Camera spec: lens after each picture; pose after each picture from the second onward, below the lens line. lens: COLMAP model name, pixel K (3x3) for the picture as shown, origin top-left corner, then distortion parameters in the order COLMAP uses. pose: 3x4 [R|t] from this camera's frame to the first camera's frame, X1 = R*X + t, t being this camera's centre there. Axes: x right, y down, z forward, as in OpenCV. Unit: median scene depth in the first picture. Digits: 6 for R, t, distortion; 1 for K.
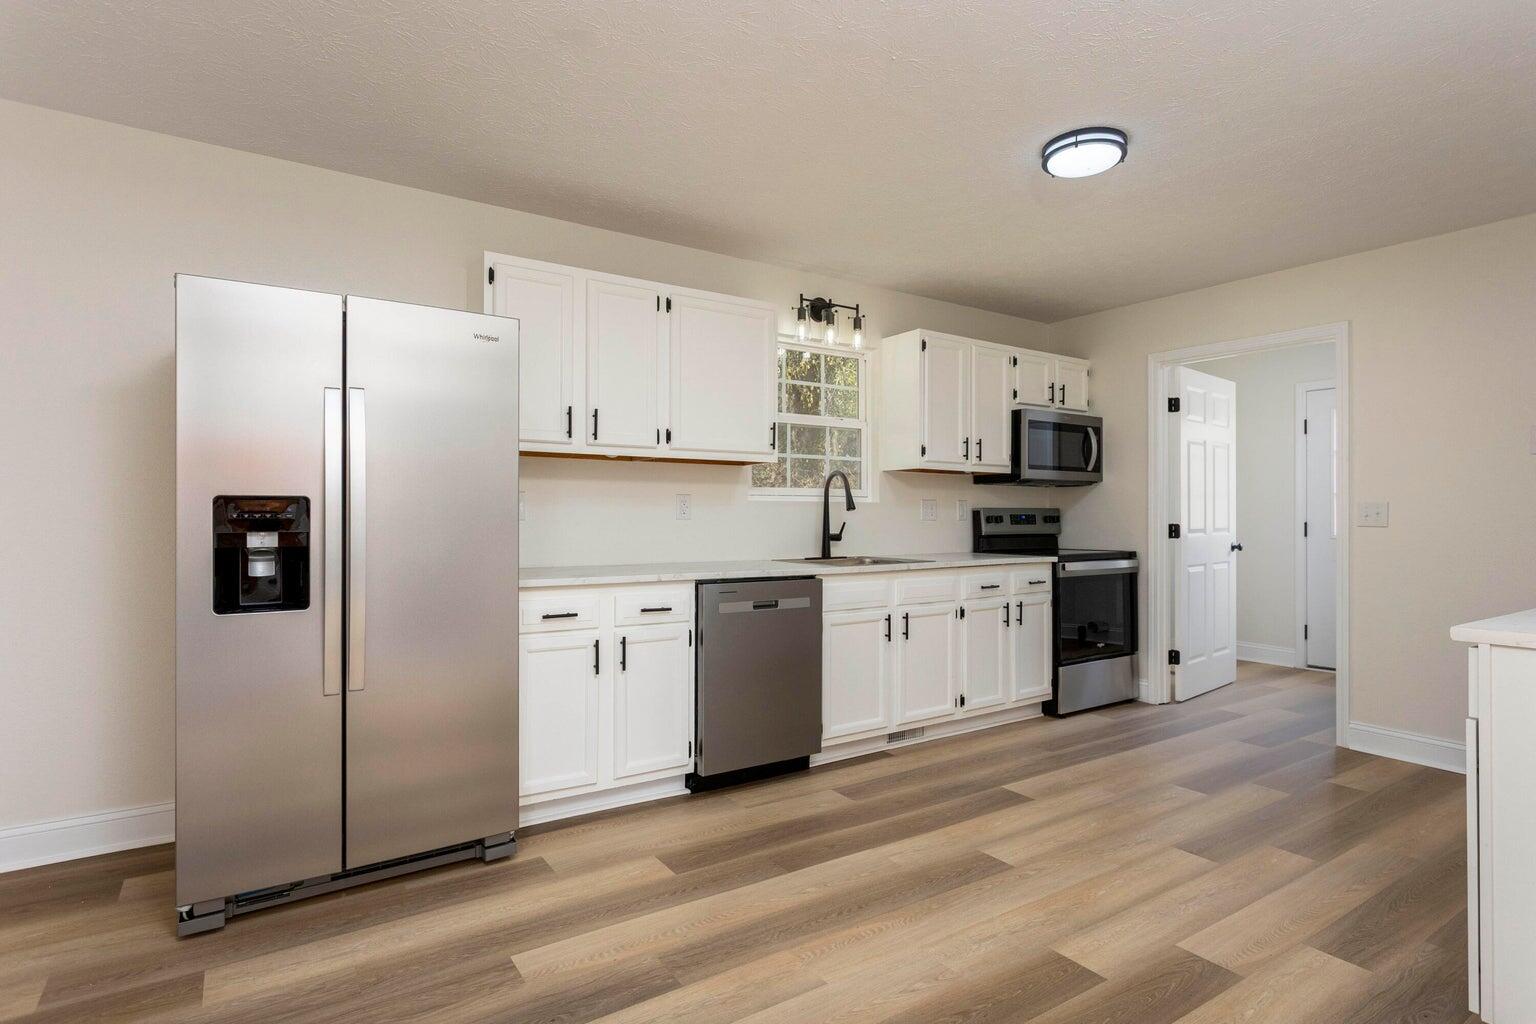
lens RADIAL K [[790.1, 0, 772.8], [0, 790.1, 515.8], [0, 0, 1]] dist [-0.004460, 0.002855]
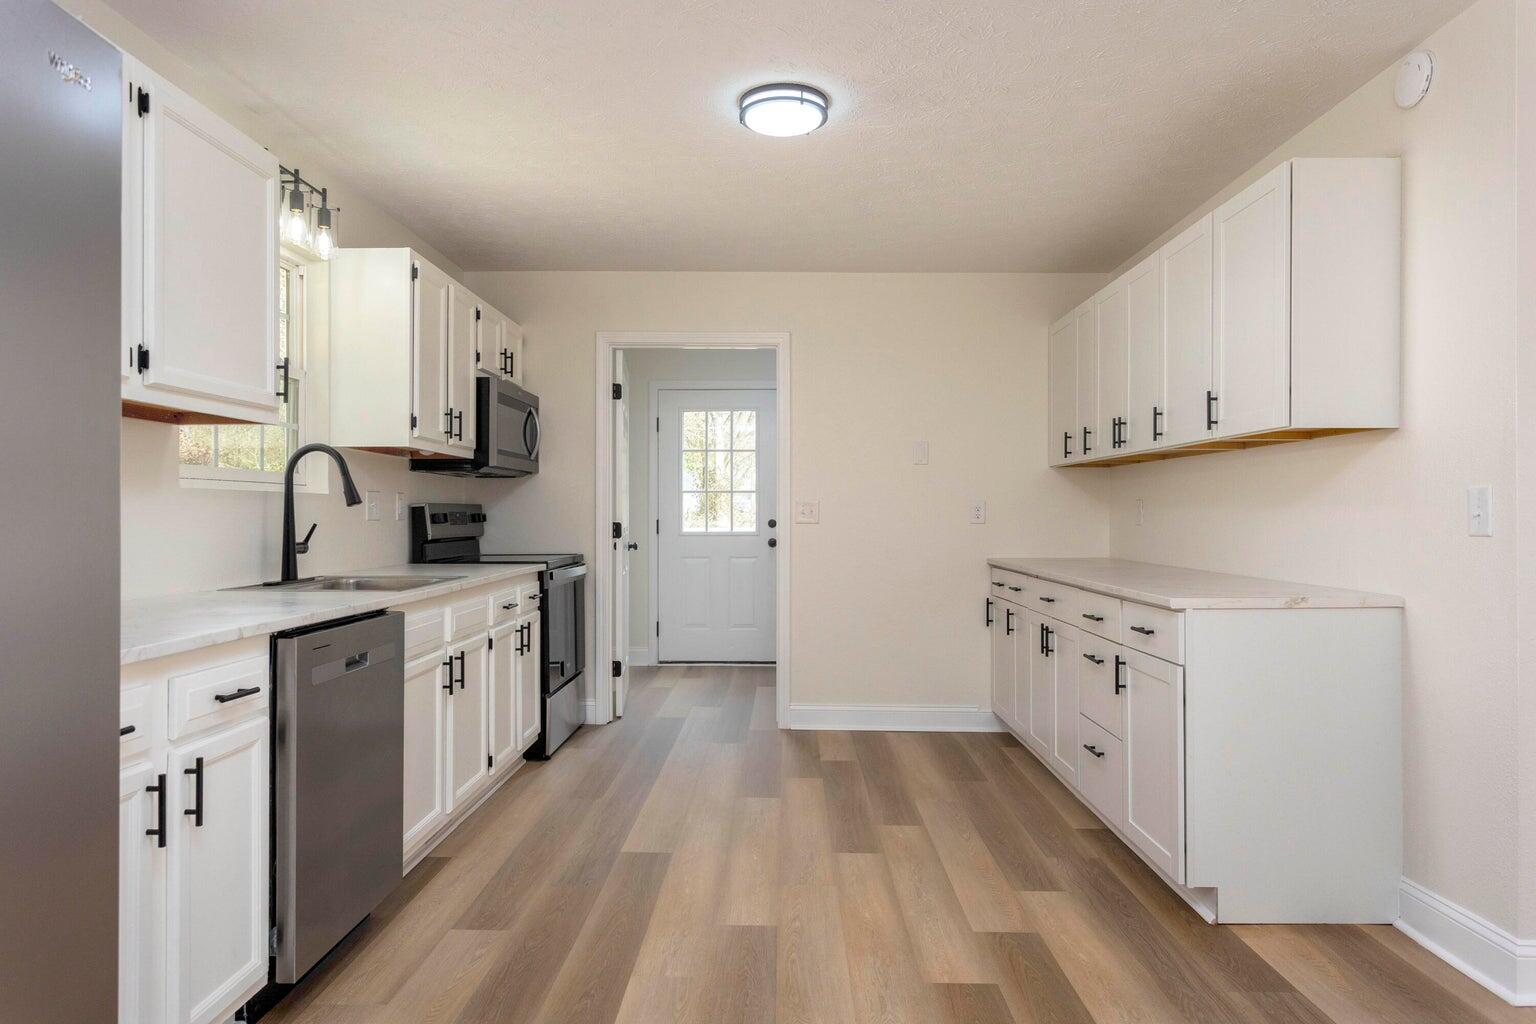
lens RADIAL K [[956.8, 0, 767.1], [0, 956.8, 514.4], [0, 0, 1]] dist [-0.003748, 0.002290]
pose [[0.576348, -0.001165, 0.817203, -0.435082], [0.000562, 0.999999, 0.001030, -0.000099], [-0.817204, -0.000135, 0.576348, 0.331882]]
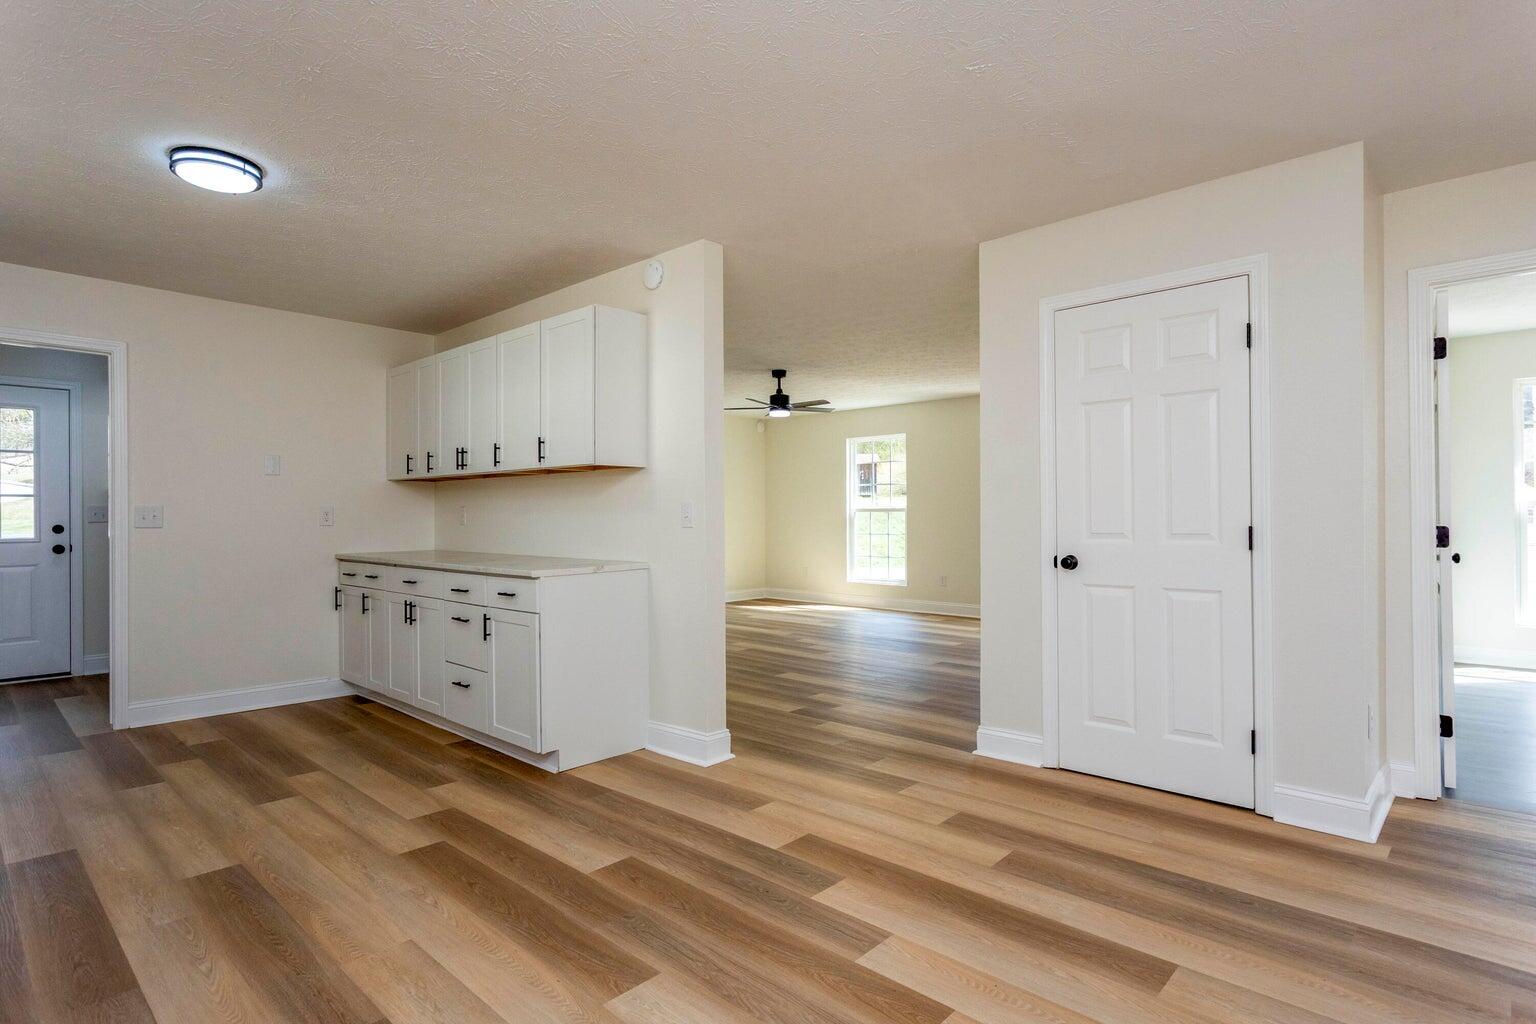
lens RADIAL K [[790.1, 0, 772.0], [0, 790.1, 515.1], [0, 0, 1]] dist [-0.004460, 0.002855]
pose [[-0.222923, -0.000500, 0.974836, -0.672264], [0.005196, 0.999985, 0.001701, -0.001948], [-0.974822, 0.005445, -0.222917, 0.445966]]
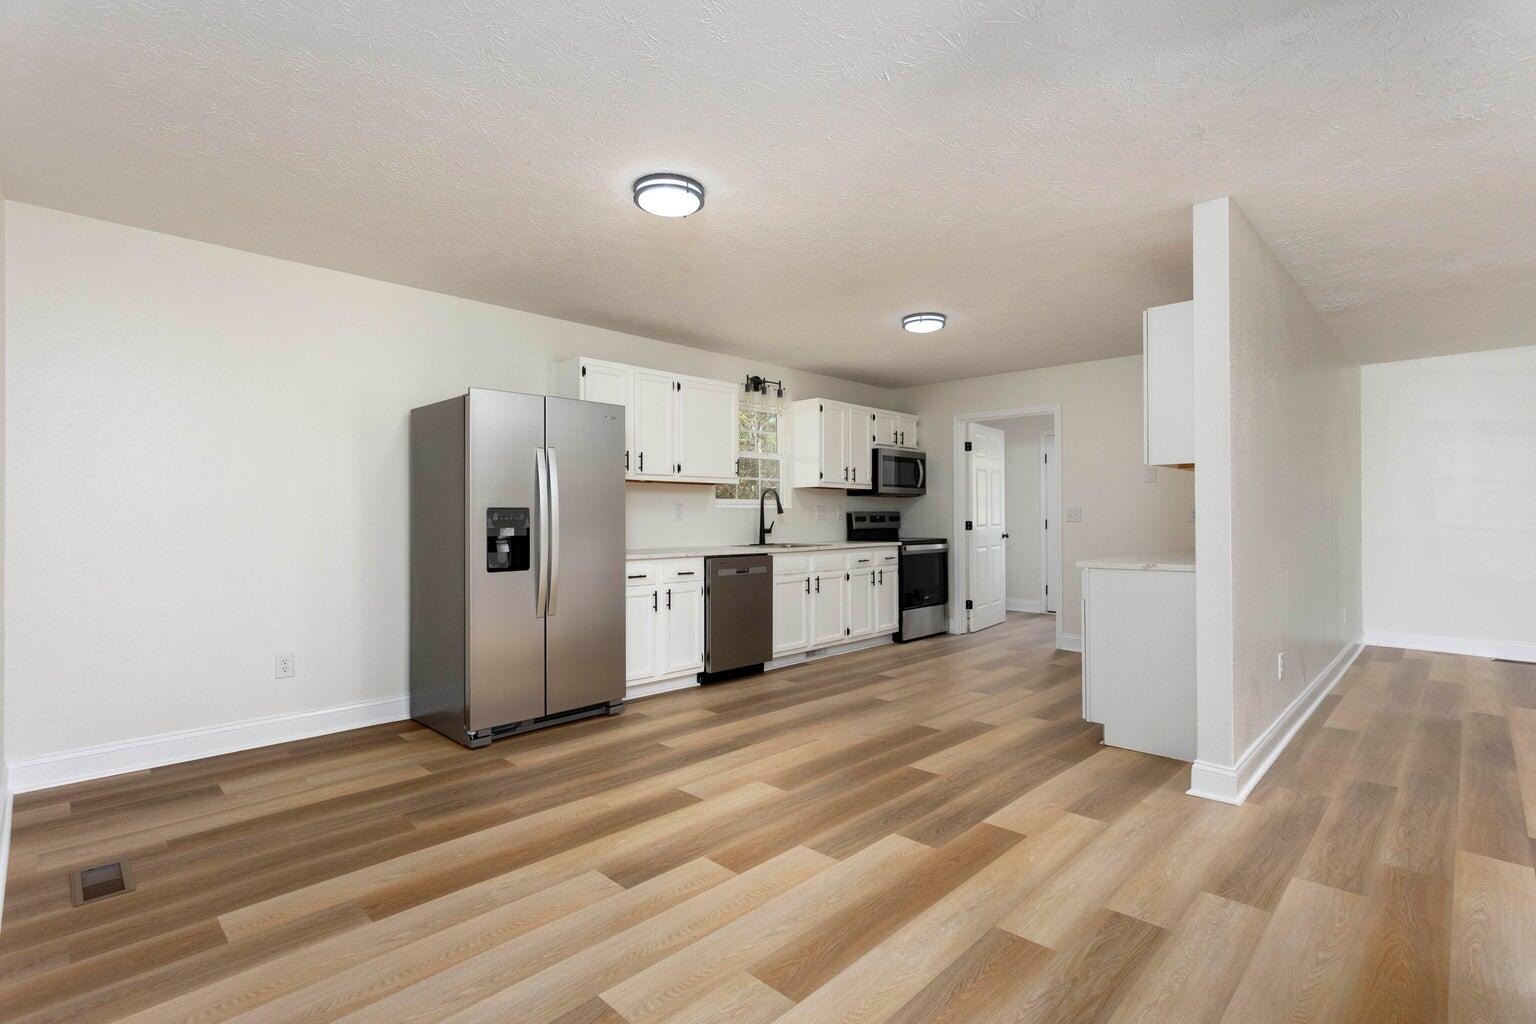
lens RADIAL K [[720.2, 0, 776.3], [0, 720.2, 515.2], [0, 0, 1]] dist [0.002122, 0.002139]
pose [[0.977868, -0.004384, 0.209179, -0.263407], [0.004922, 0.999986, -0.002053, -0.000975], [-0.209167, 0.003037, 0.977875, -0.511112]]
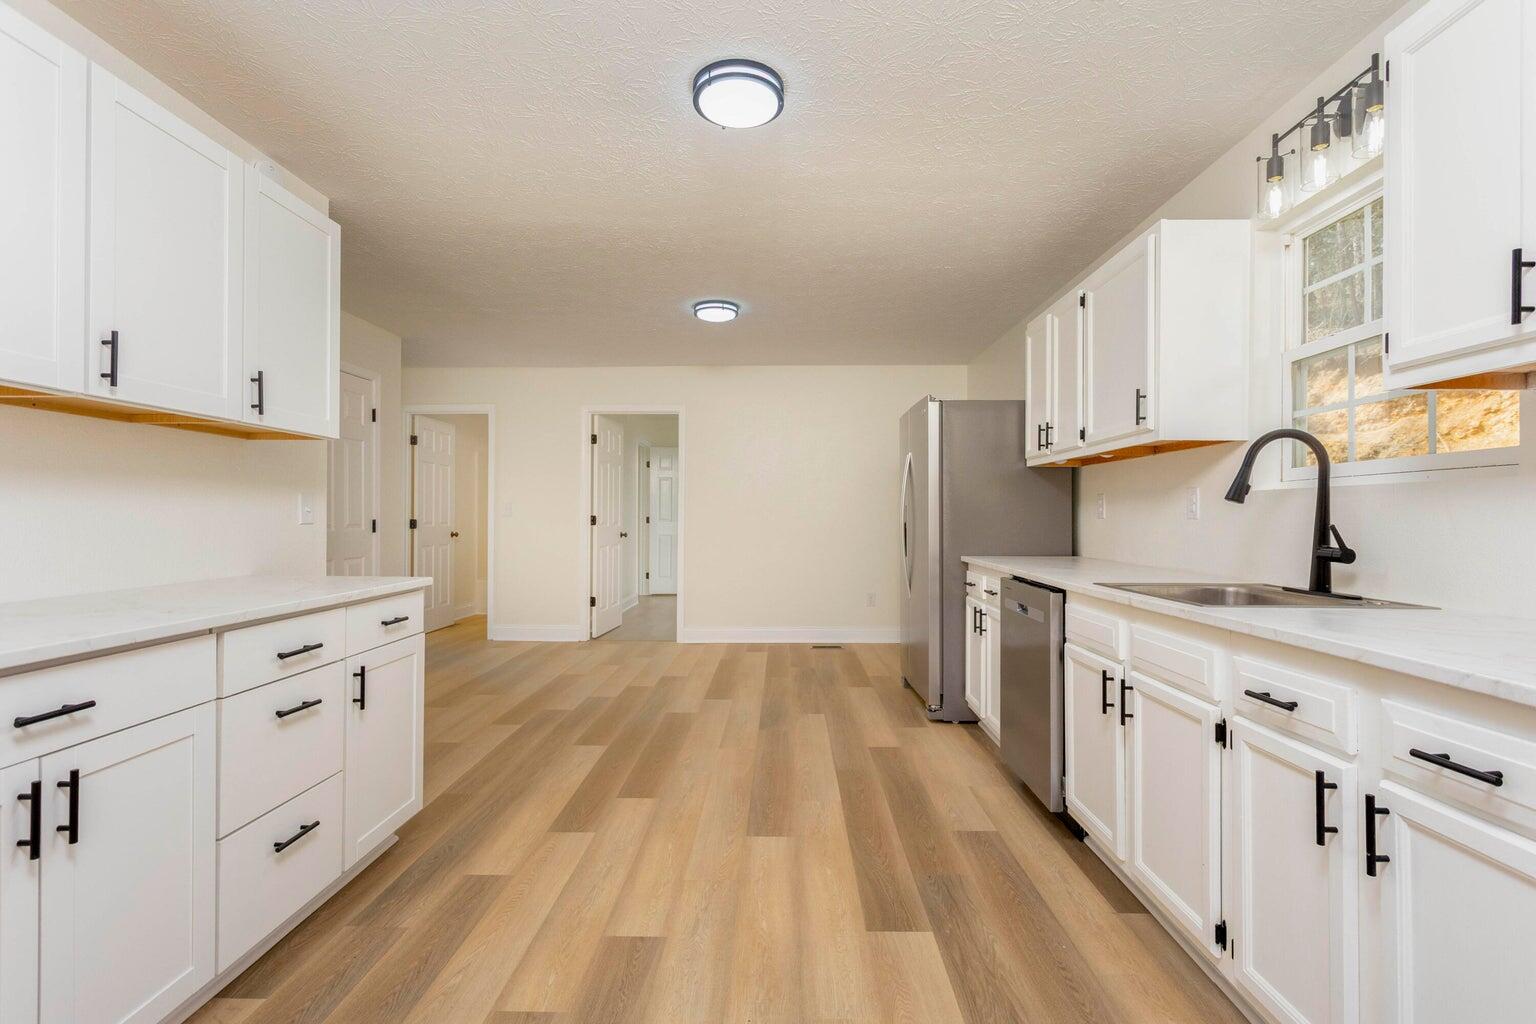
lens RADIAL K [[720.2, 0, 761.5], [0, 720.2, 512.8], [0, 0, 1]] dist [0.002122, 0.002139]
pose [[-0.586673, -0.006618, -0.809797, 0.880698], [-0.004438, 0.999978, -0.004957, 0.005581], [0.809811, 0.000686, -0.586690, 1.280236]]
